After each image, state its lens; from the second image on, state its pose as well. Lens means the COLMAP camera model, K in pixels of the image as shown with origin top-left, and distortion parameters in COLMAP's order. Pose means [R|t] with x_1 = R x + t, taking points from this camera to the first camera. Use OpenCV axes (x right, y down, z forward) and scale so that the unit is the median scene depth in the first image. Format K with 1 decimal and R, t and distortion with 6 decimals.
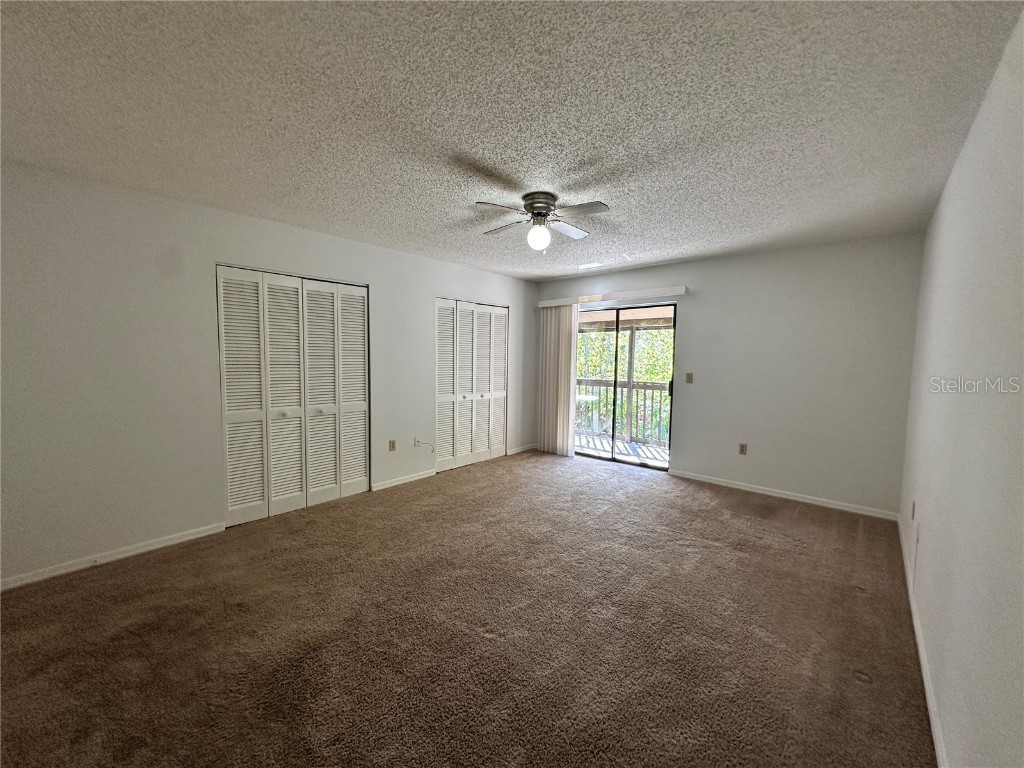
lens RADIAL K [[409.3, 0, 512.0], [0, 409.3, 384.0], [0, 0, 1]] dist [0.009831, -0.000527]
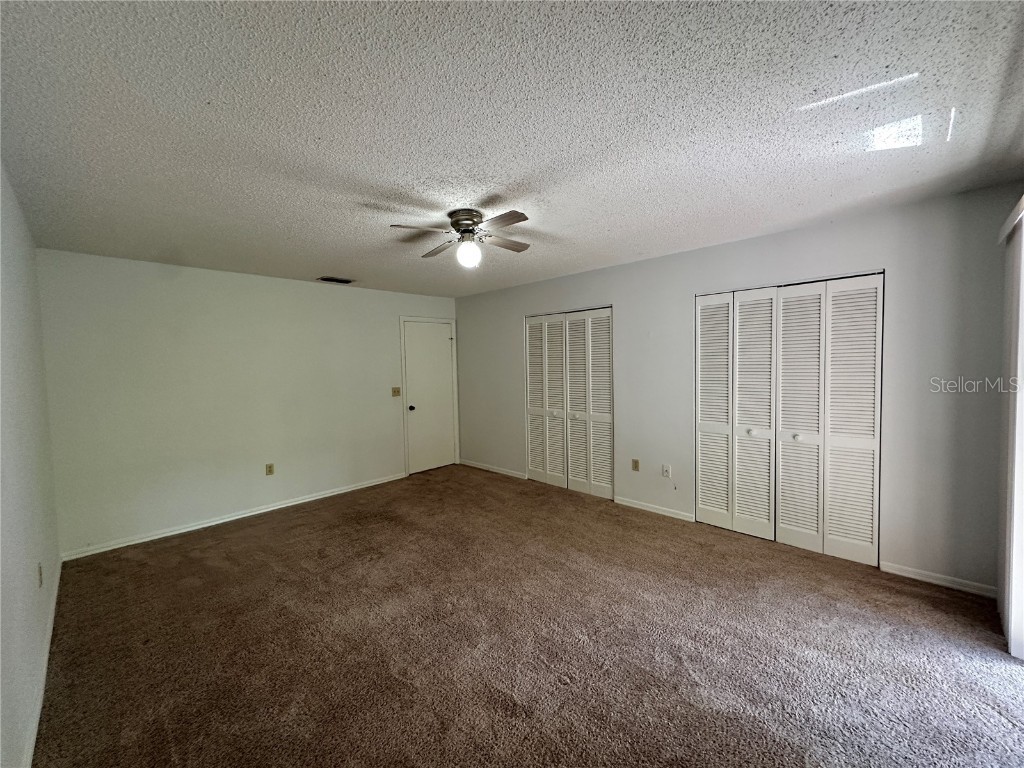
lens RADIAL K [[409.3, 0, 512.0], [0, 409.3, 384.0], [0, 0, 1]] dist [0.009831, -0.000527]
pose [[-0.056352, 0.030653, -0.997940, 0.686508], [-0.065356, 0.997272, 0.034323, -0.052507], [0.996270, 0.067156, -0.054195, 0.777404]]
